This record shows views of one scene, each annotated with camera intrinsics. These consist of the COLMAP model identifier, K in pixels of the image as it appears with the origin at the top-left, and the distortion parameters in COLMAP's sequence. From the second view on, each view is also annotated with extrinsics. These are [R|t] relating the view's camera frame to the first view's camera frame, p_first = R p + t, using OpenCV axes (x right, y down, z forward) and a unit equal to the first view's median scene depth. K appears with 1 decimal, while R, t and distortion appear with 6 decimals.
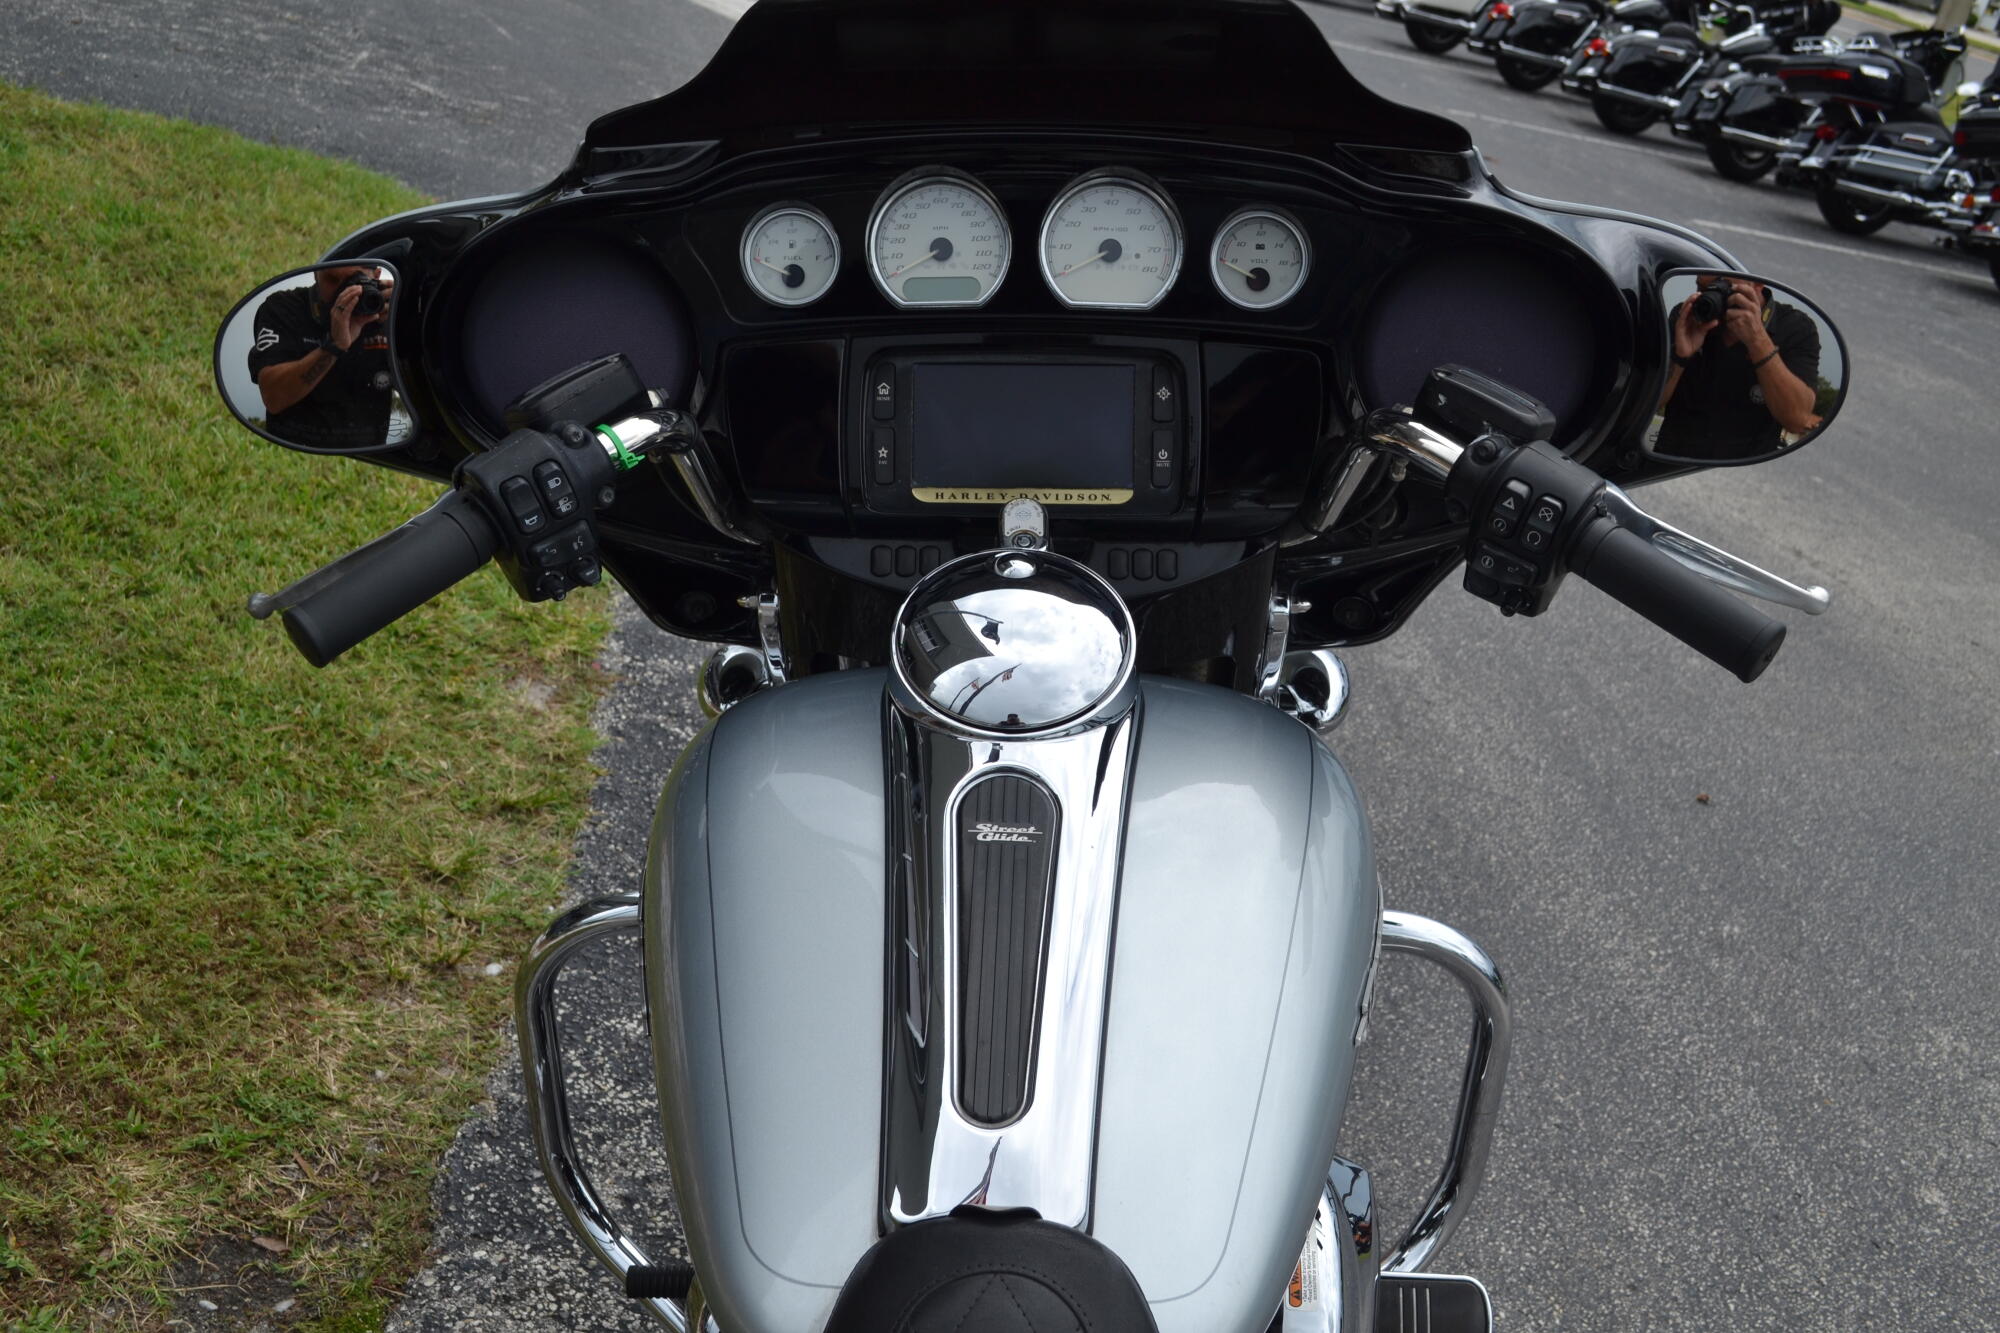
lens RADIAL K [[2227.2, 0, 981.5], [0, 2227.2, 648.4], [0, 0, 1]] dist [-0.058603, 0.020928]
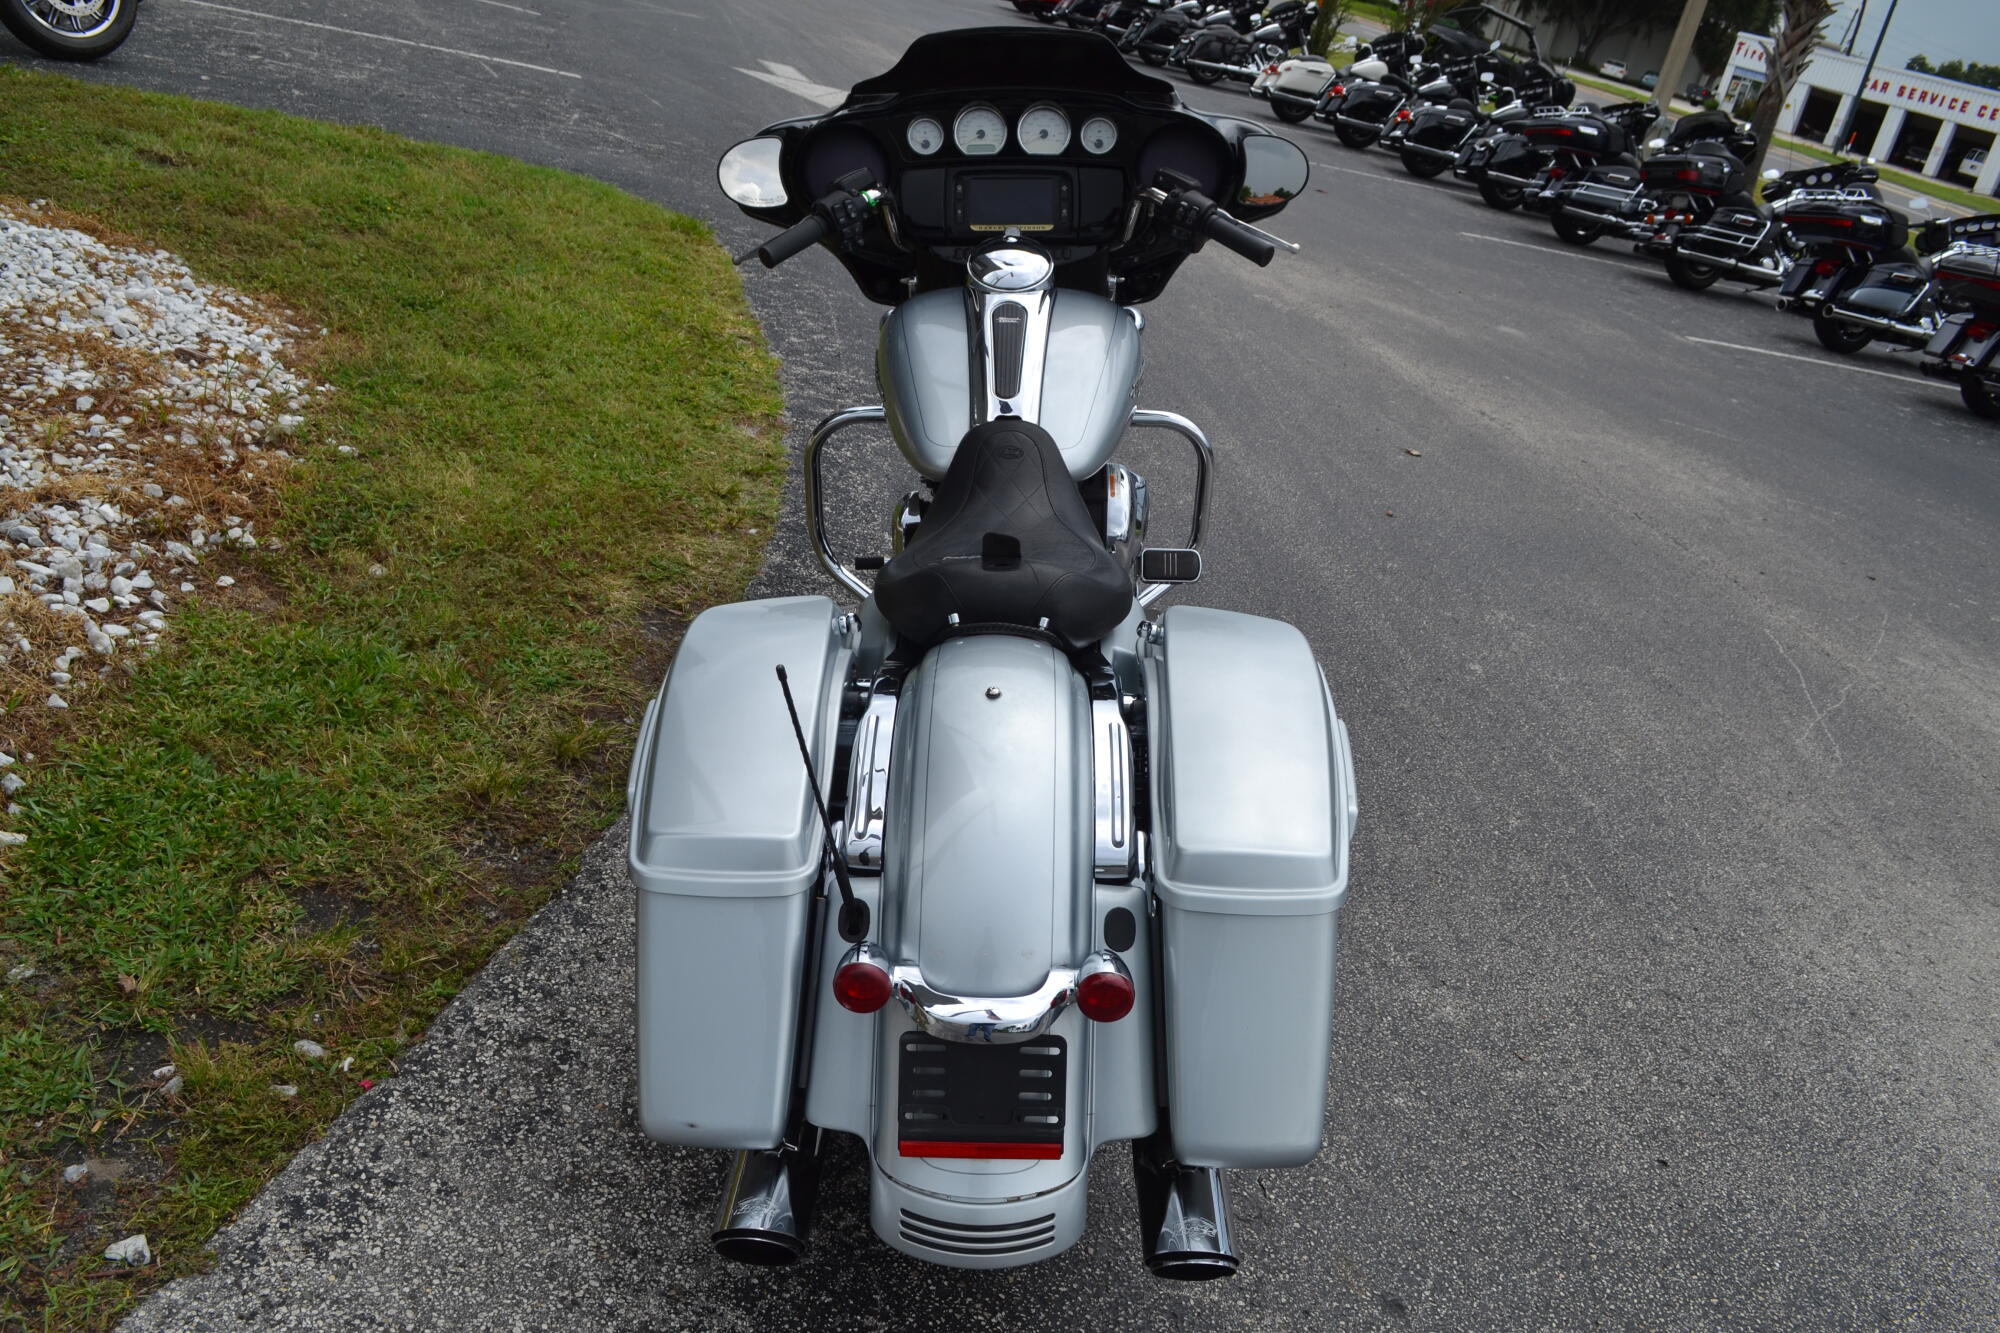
lens RADIAL K [[1753.5, 0, 984.9], [0, 1753.5, 672.6], [0, 0, 1]] dist [-0.084107, 0.019128]
pose [[0.999872, -0.012179, 0.010413, -0.027465], [0.011801, 0.999297, 0.035595, 0.253648], [-0.010839, -0.035468, 0.999312, -0.718525]]
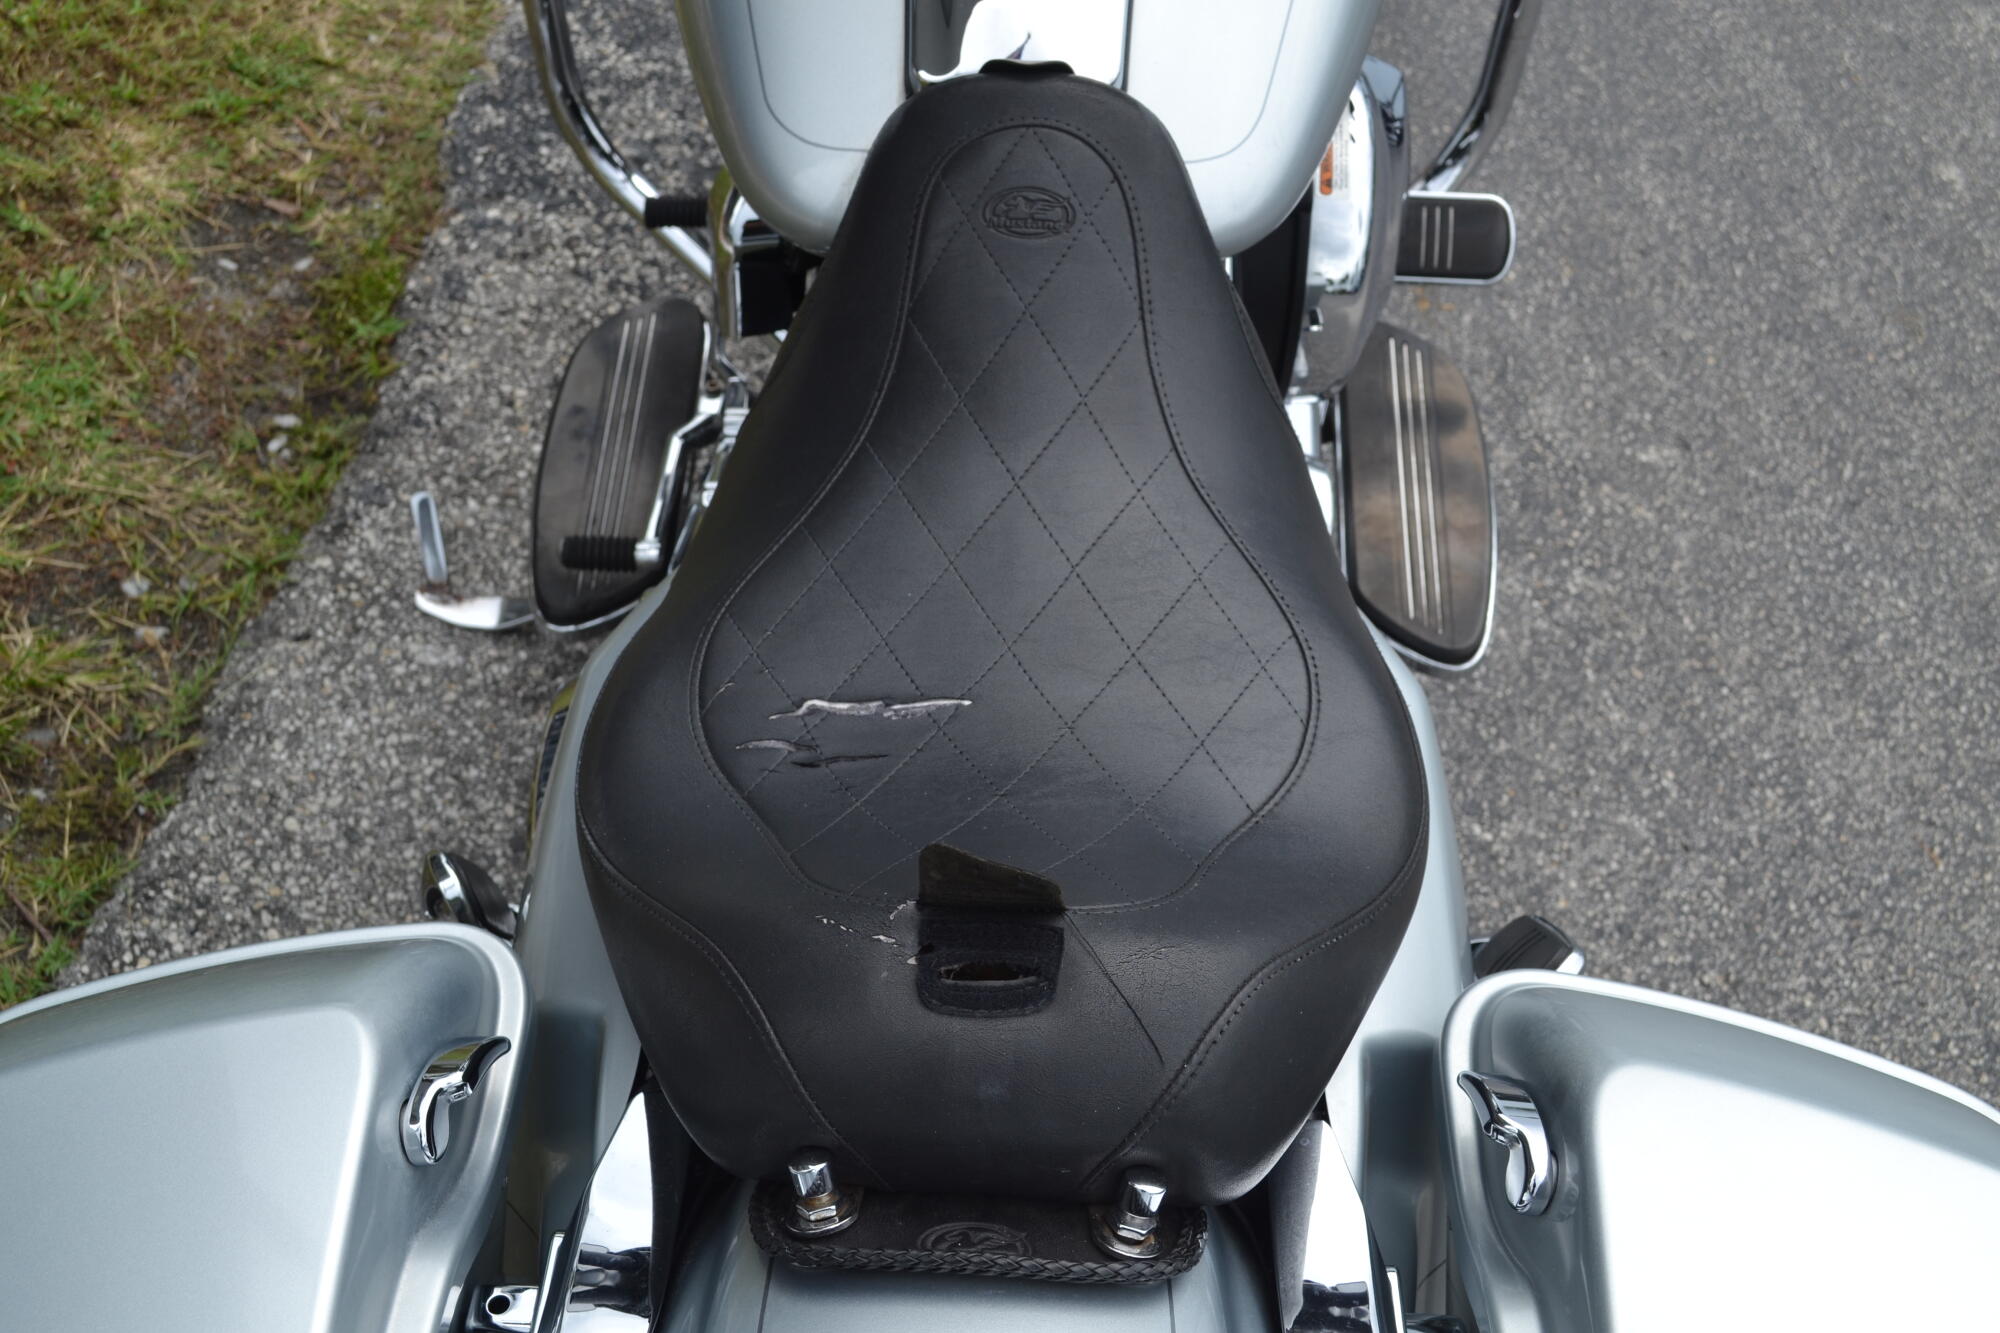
lens RADIAL K [[2227.2, 0, 981.5], [0, 2227.2, 648.4], [0, 0, 1]] dist [-0.058603, 0.020928]
pose [[0.999957, -0.009049, -0.001967, -0.006486], [0.009053, 0.910634, 0.413115, 0.040117], [-0.001947, -0.413115, 0.910677, 0.009167]]
